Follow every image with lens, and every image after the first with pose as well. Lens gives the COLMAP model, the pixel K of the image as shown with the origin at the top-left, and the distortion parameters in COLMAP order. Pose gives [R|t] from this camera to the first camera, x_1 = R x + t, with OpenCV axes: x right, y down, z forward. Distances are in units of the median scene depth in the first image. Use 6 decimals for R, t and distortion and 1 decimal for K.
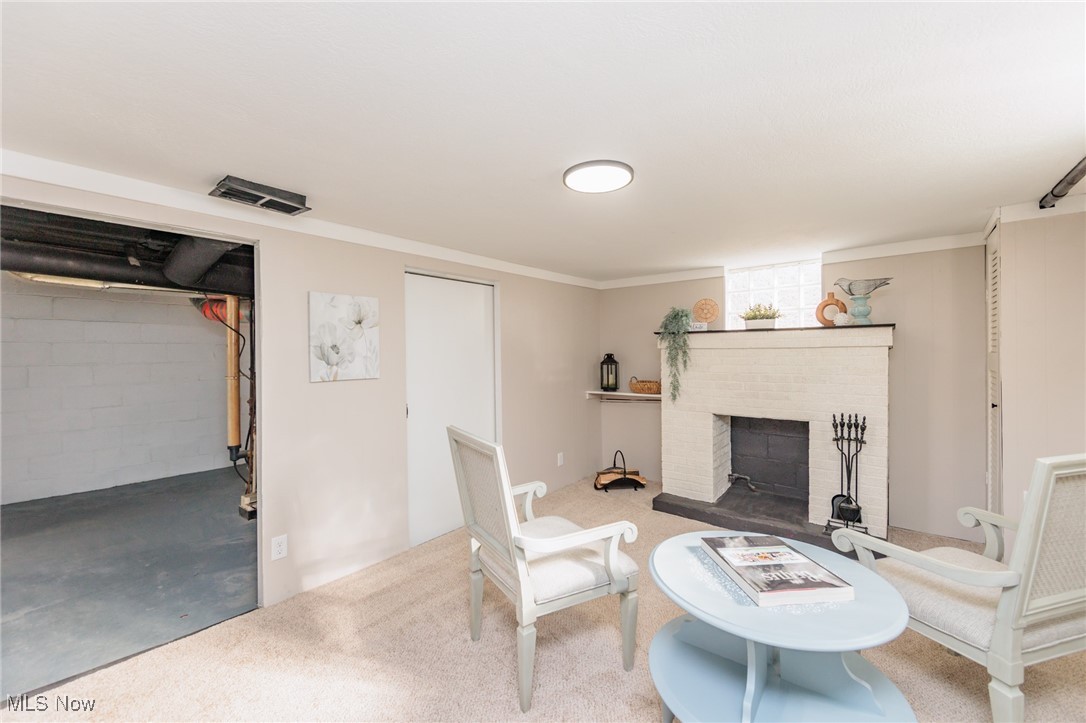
lens RADIAL K [[427.0, 0, 538.0], [0, 427.0, 351.9], [0, 0, 1]] dist [-0.000154, 0.000005]
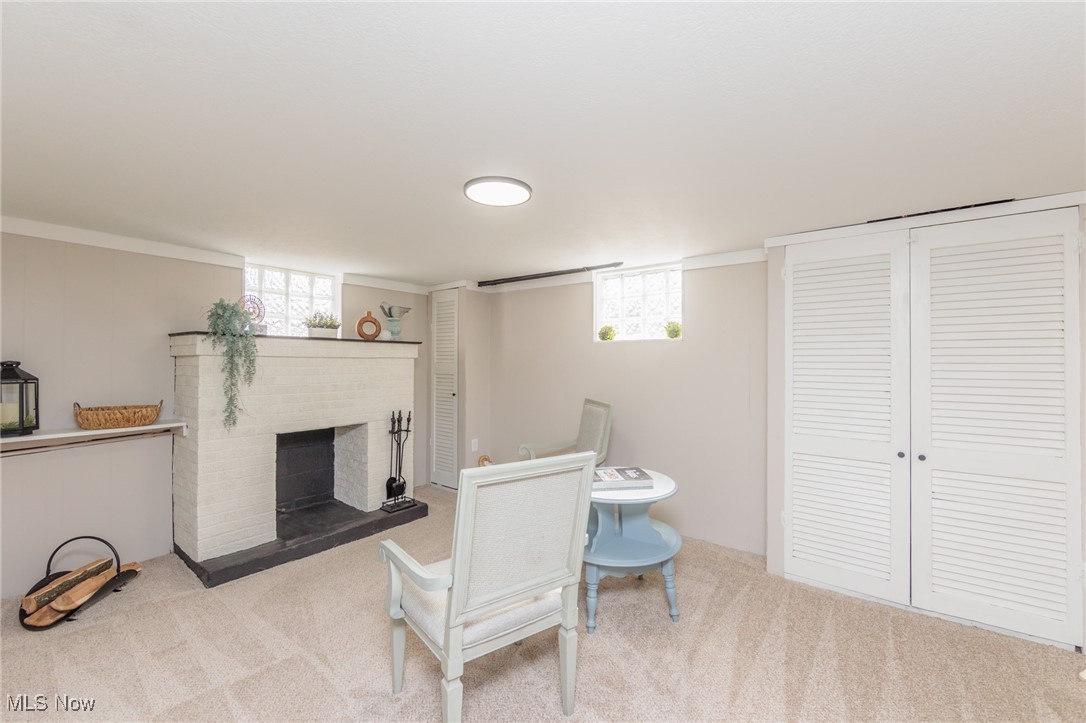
lens RADIAL K [[428.5, 0, 546.4], [0, 428.5, 353.2], [0, 0, 1]] dist [-0.002195, -0.000033]
pose [[-0.027066, 0.028164, 0.999237, -0.467492], [-0.007986, 0.999565, -0.028390, 0.005413], [-0.999602, -0.008748, -0.026829, 0.500645]]
